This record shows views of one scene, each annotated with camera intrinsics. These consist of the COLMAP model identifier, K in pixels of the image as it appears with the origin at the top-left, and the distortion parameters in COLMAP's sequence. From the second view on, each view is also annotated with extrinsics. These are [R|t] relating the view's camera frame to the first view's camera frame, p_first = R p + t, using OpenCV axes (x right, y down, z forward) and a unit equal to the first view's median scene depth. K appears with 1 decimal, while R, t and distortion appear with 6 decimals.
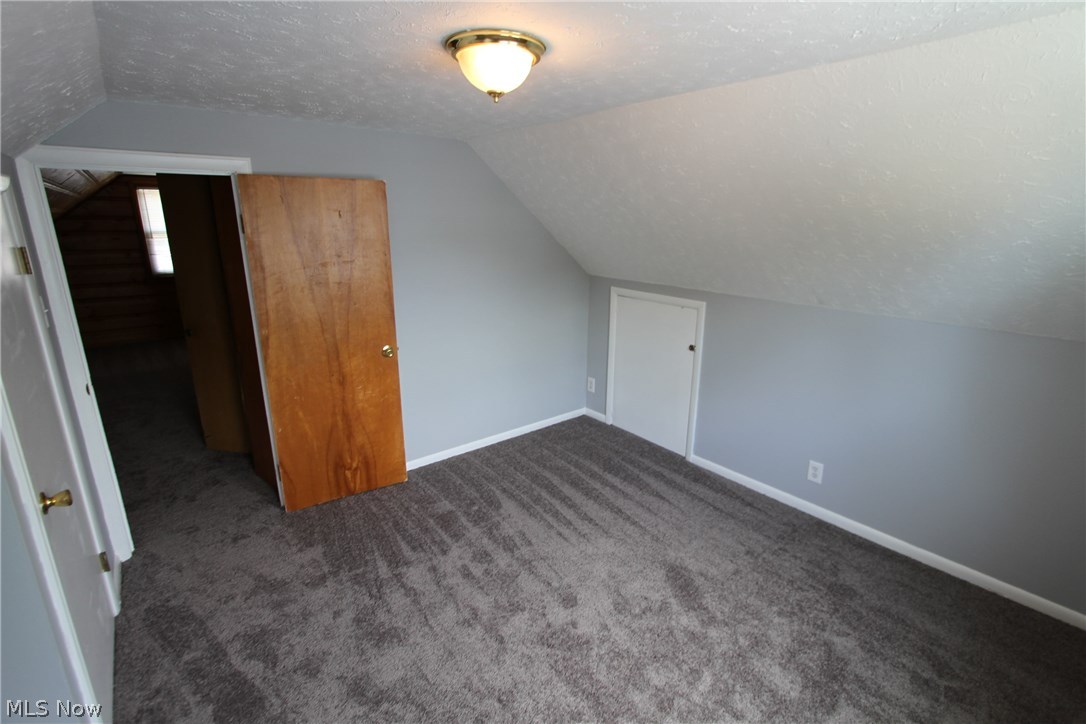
lens RADIAL K [[499.5, 0, 575.2], [0, 499.5, 354.9], [0, 0, 1]] dist [-0.019236, 0.003183]
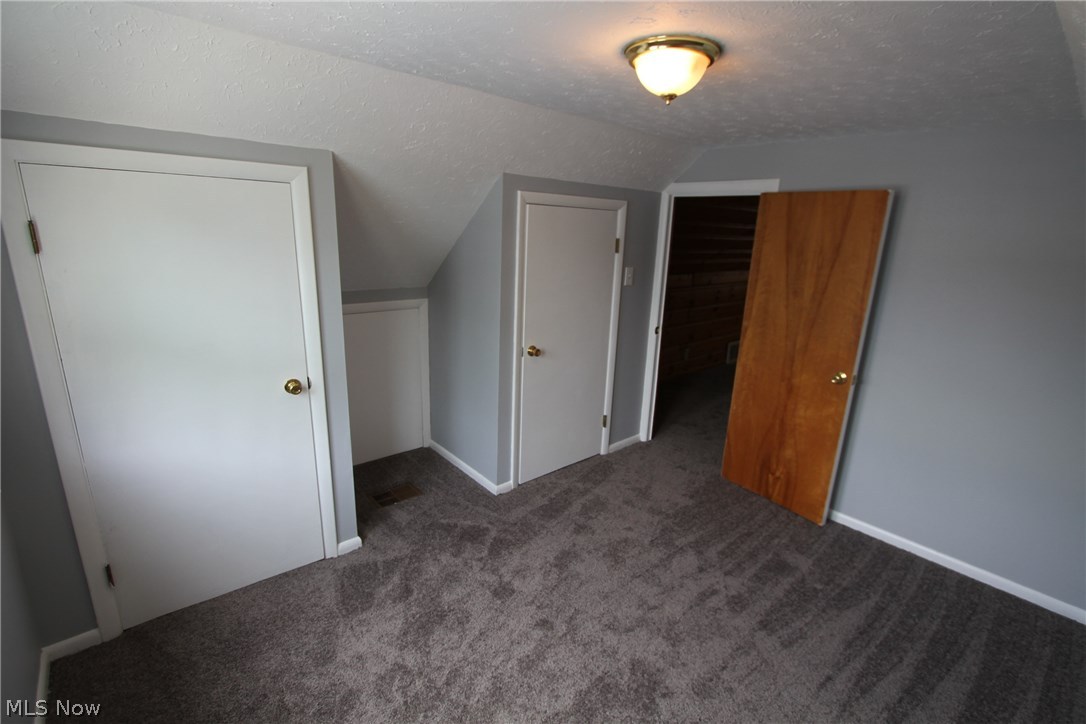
lens RADIAL K [[499.5, 0, 547.8], [0, 499.5, 361.2], [0, 0, 1]] dist [-0.019236, 0.003183]
pose [[0.020647, 0.249345, -0.968195, 0.517006], [-0.301402, 0.924900, 0.231768, -0.092174], [0.953274, 0.287031, 0.094250, 0.431596]]
